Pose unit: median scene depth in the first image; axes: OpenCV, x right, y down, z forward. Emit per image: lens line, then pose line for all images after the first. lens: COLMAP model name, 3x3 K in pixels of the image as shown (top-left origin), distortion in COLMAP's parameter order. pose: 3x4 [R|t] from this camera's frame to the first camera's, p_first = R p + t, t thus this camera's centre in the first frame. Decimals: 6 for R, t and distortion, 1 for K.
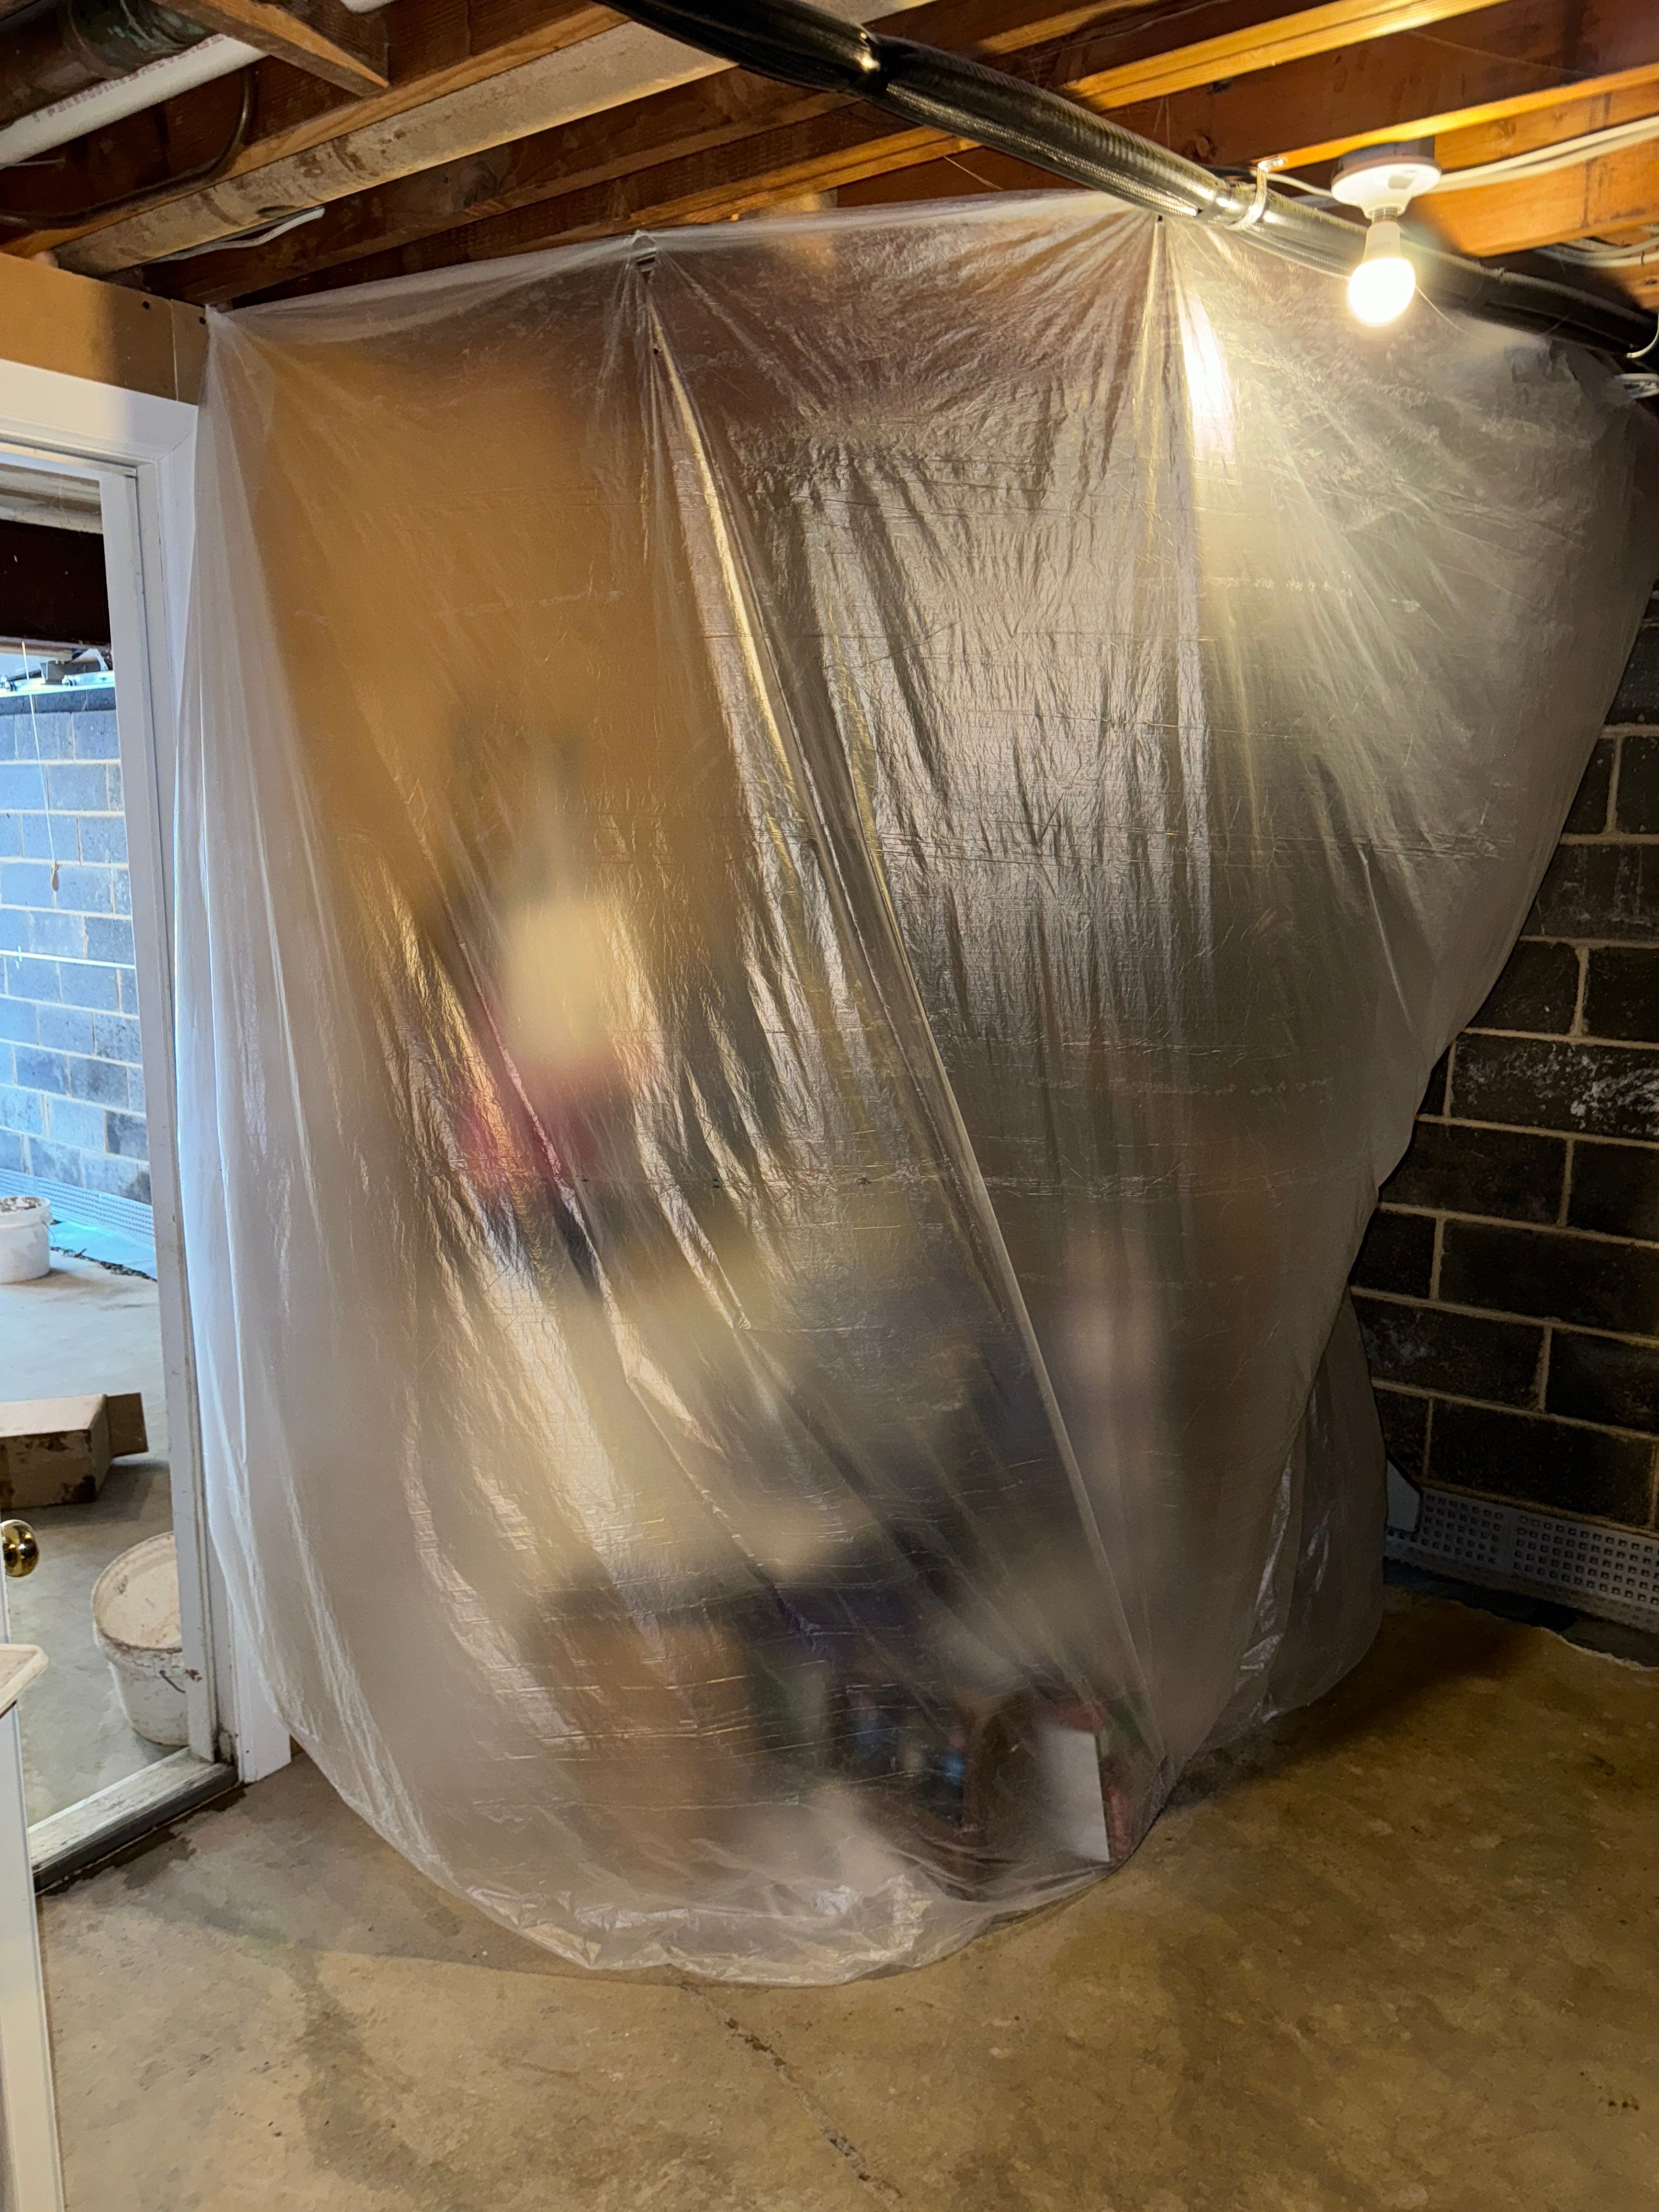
lens RADIAL K [[1598.3, 0, 824.4], [0, 1598.3, 1102.7], [0, 0, 1]] dist [0.030920, -0.030591]
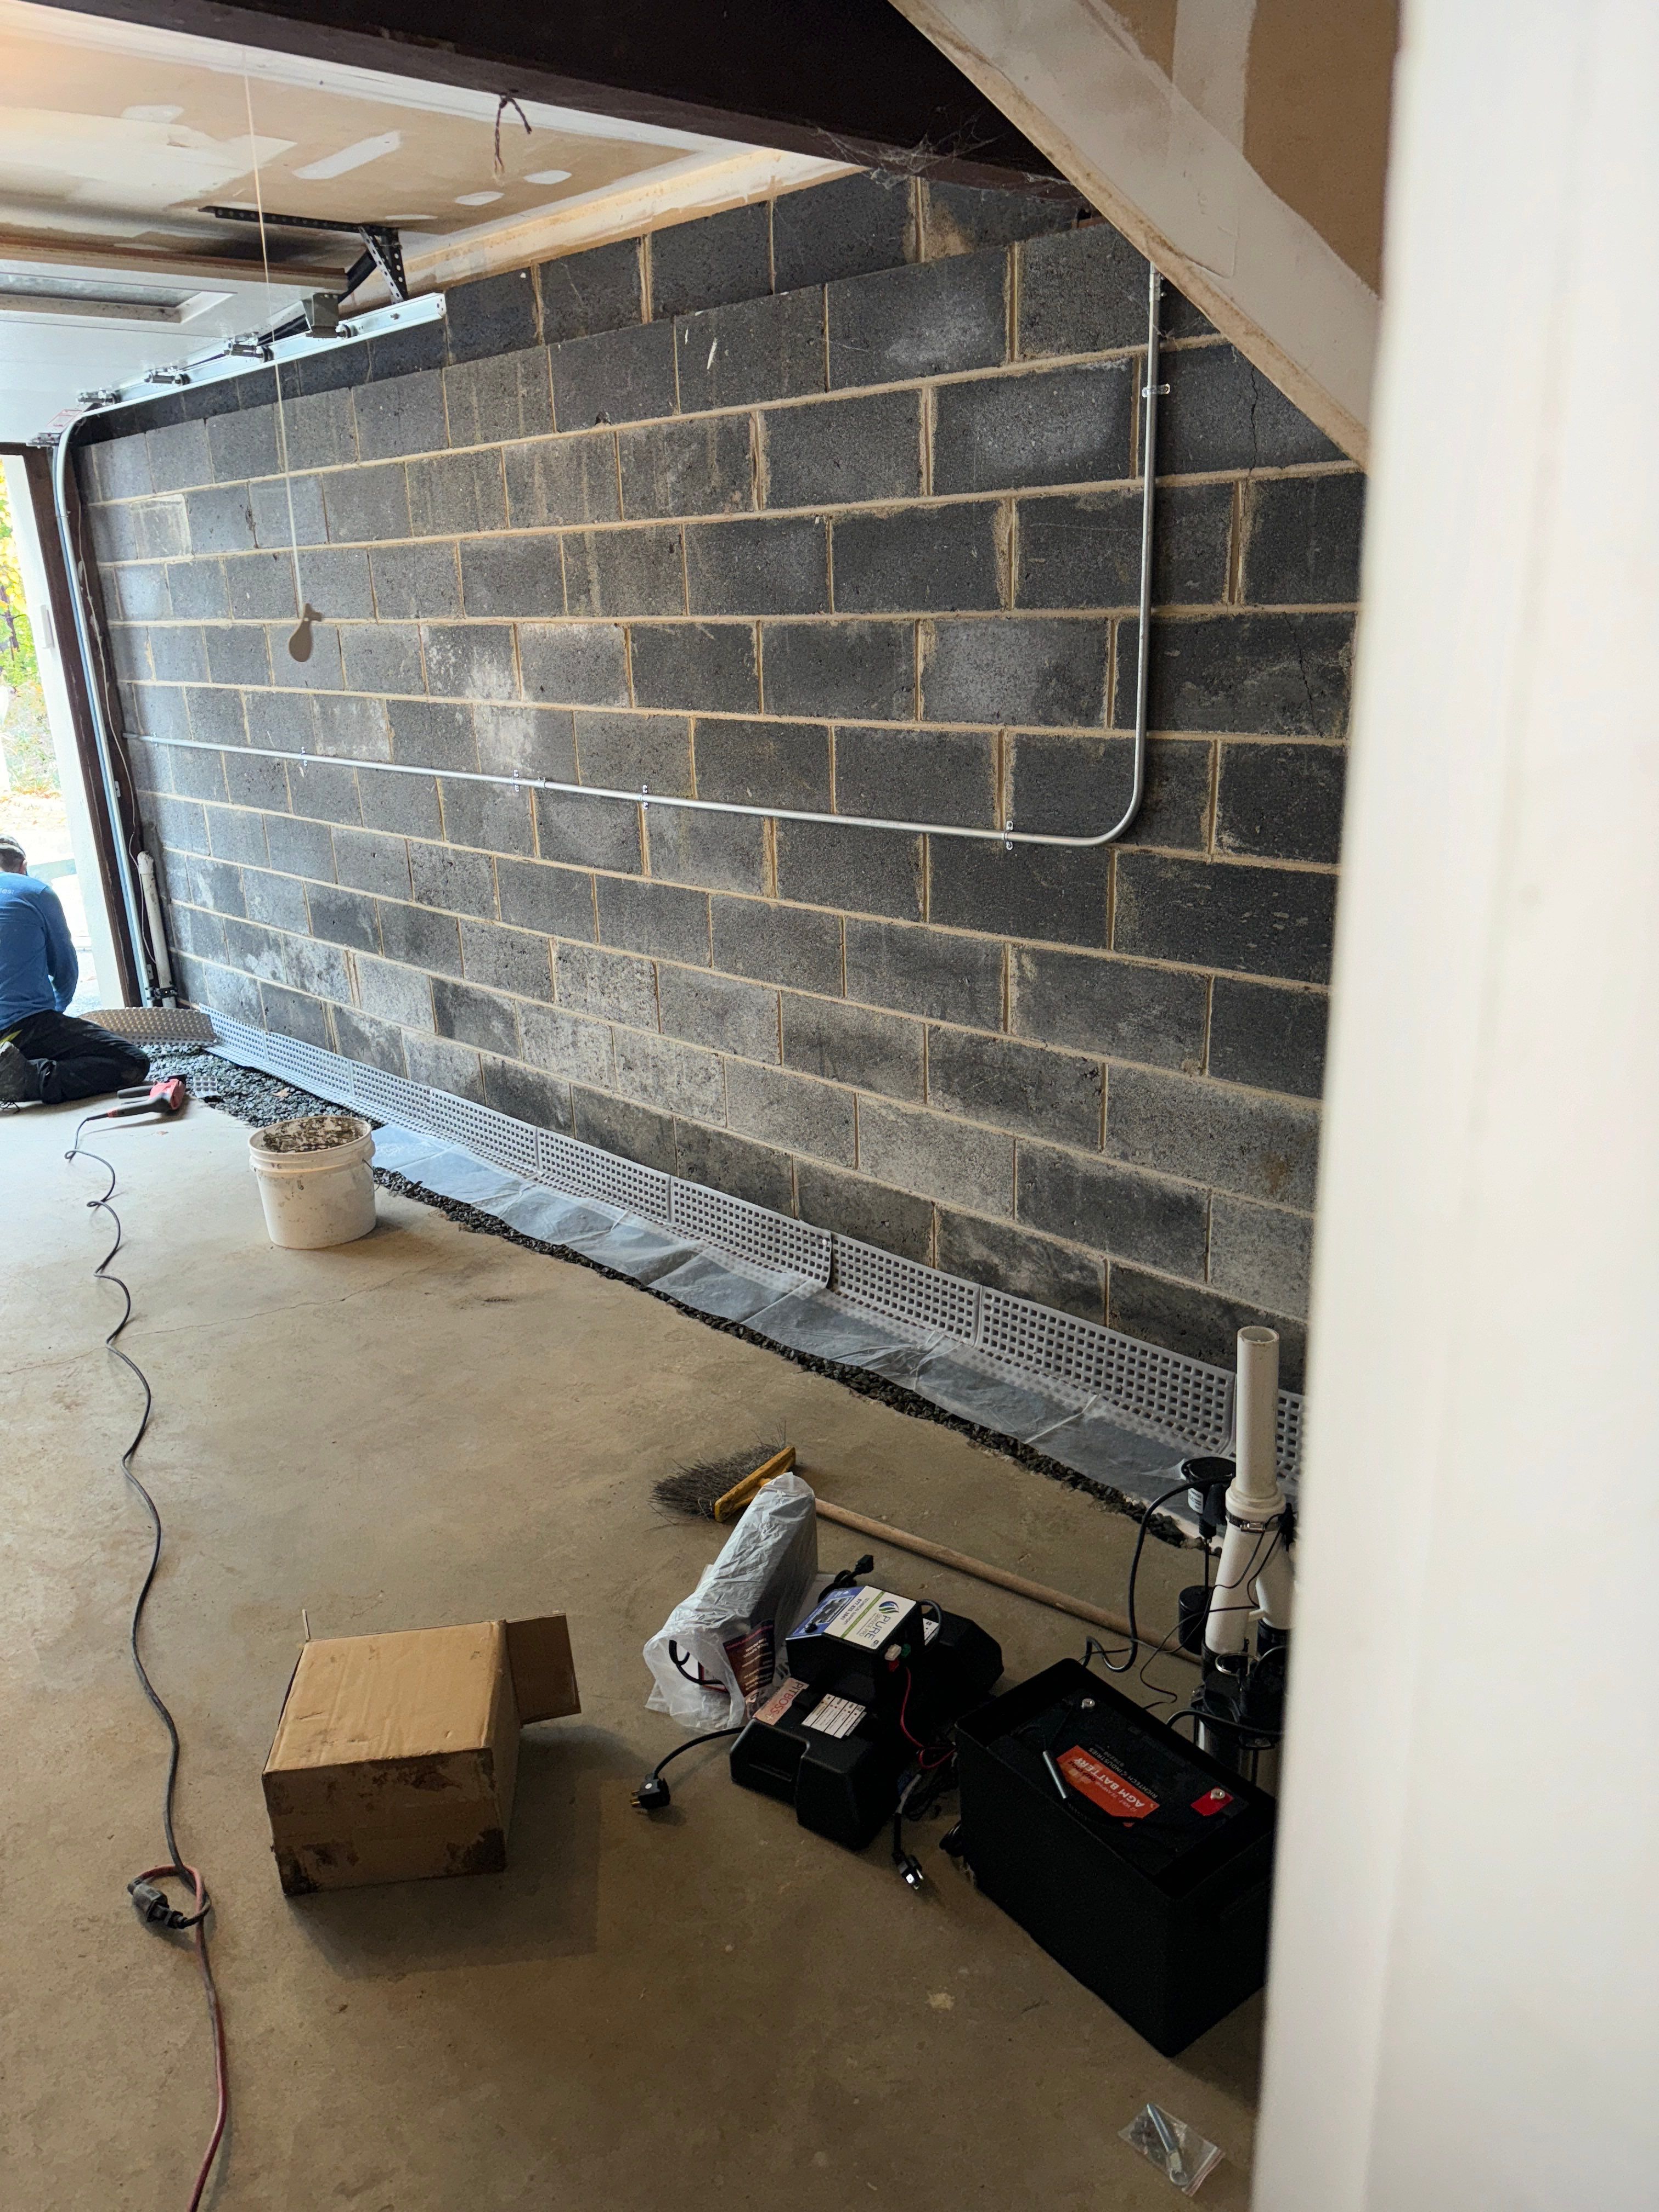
lens RADIAL K [[1598.3, 0, 835.7], [0, 1598.3, 1110.2], [0, 0, 1]] dist [0.030920, -0.030591]
pose [[0.987614, 0.002535, -0.156883, -0.158734], [0.020741, 0.988986, 0.146547, -0.037953], [0.155527, -0.147986, 0.976684, 0.324324]]
